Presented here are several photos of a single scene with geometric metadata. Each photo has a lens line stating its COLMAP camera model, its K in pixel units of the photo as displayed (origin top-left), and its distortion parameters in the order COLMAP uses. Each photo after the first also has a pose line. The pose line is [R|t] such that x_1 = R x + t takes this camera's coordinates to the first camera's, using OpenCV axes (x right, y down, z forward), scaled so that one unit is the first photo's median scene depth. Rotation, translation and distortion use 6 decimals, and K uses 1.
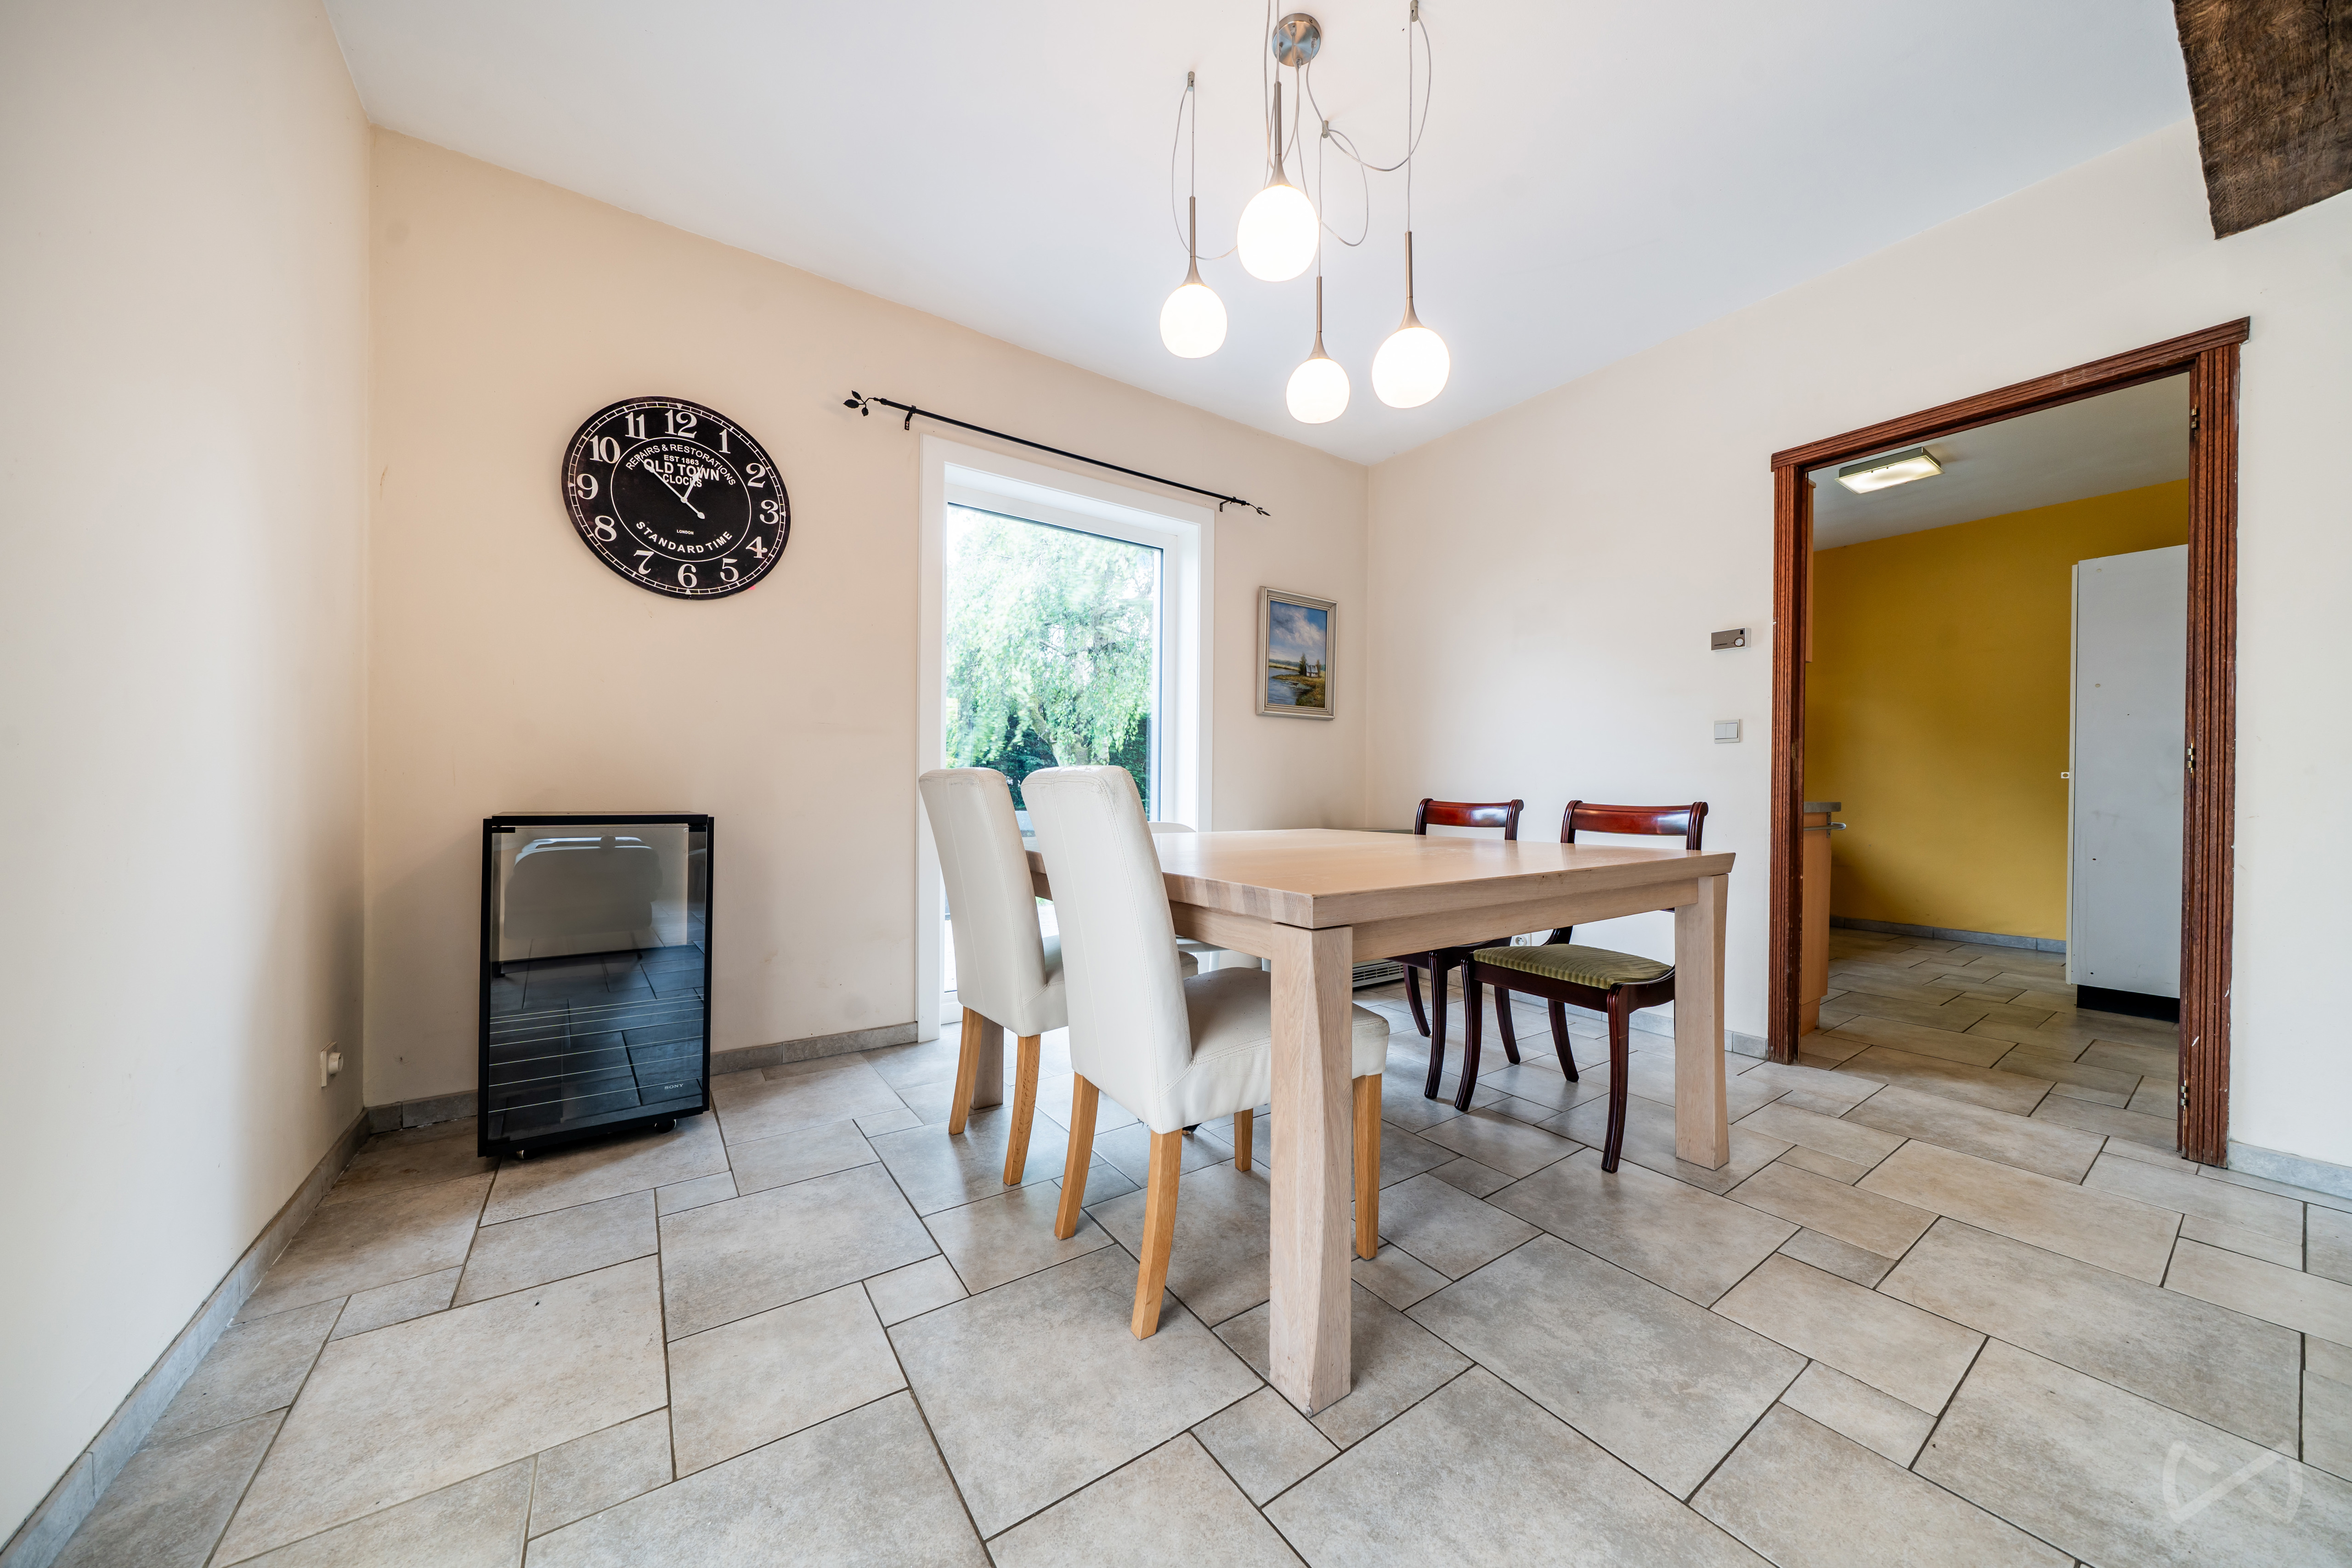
lens RADIAL K [[793.8, 0, 1176.5], [0, 793.8, 790.0], [0, 0, 1]] dist [-0.004239, -0.000088]
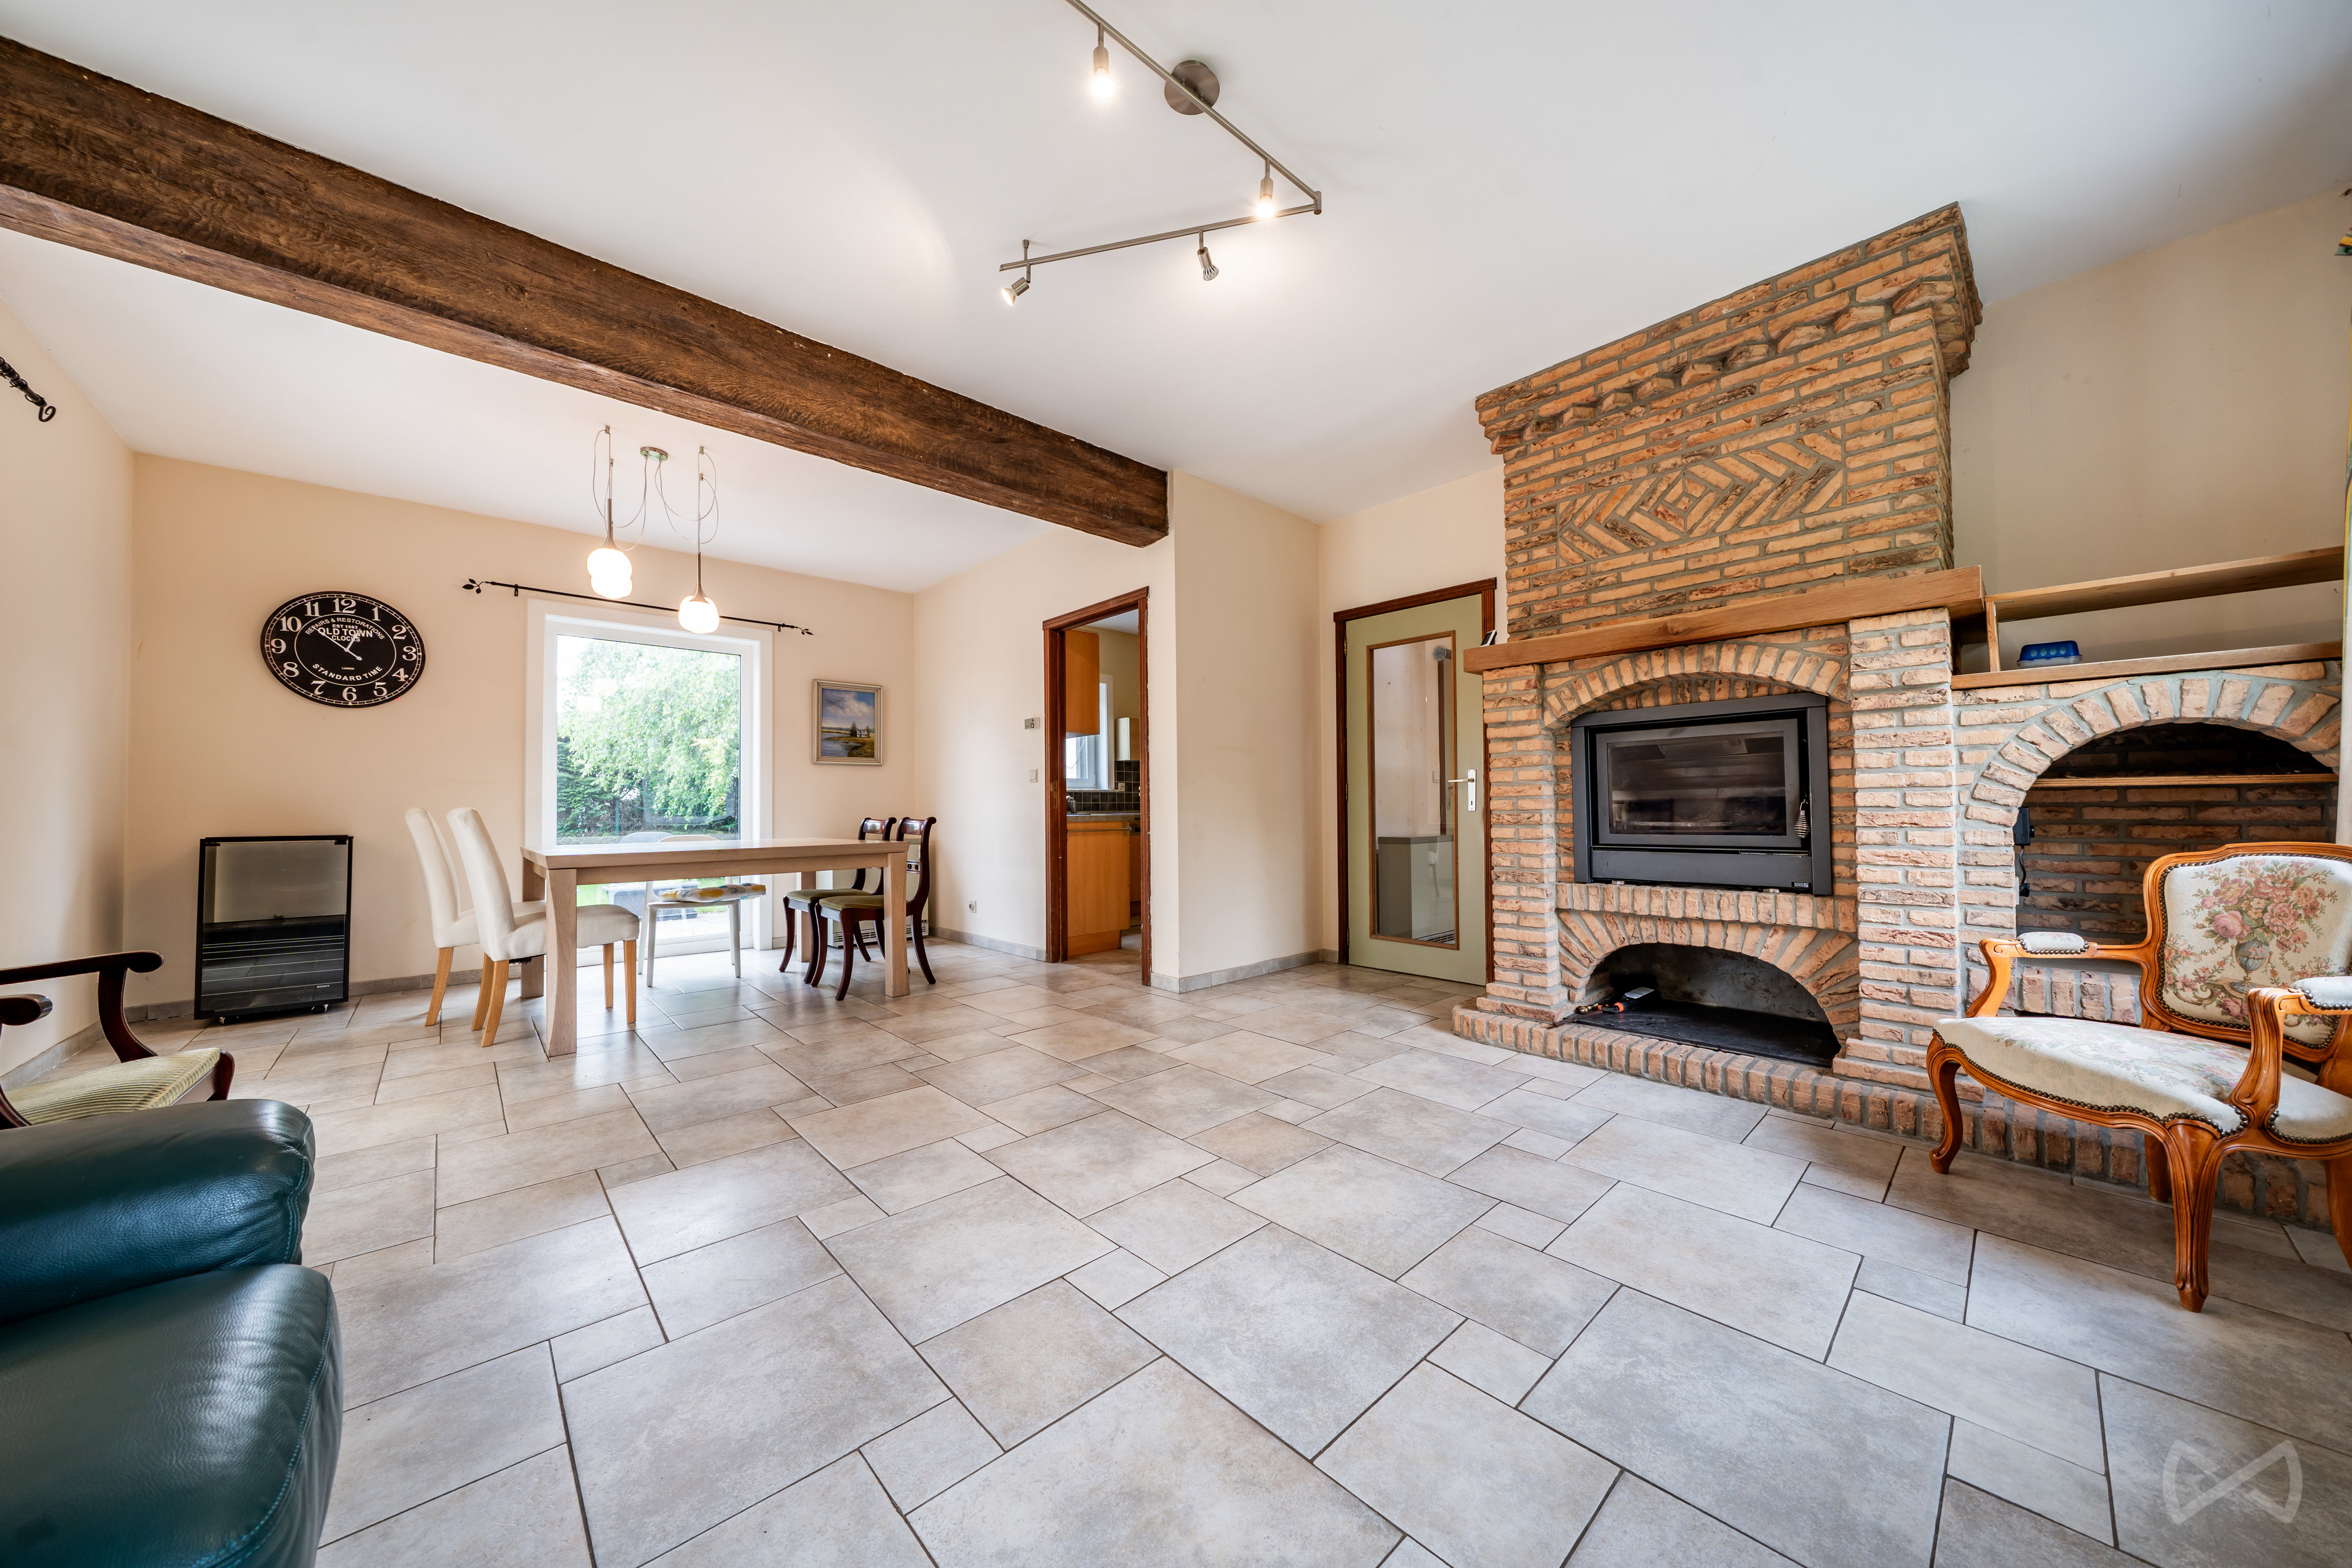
lens RADIAL K [[793.8, 0, 1177.1], [0, 793.8, 789.3], [0, 0, 1]] dist [-0.004239, -0.000088]
pose [[0.990607, -0.015444, 0.135865, 0.890376], [0.019230, 0.999461, -0.026601, 0.010547], [-0.135381, 0.028964, 0.990370, -0.891581]]
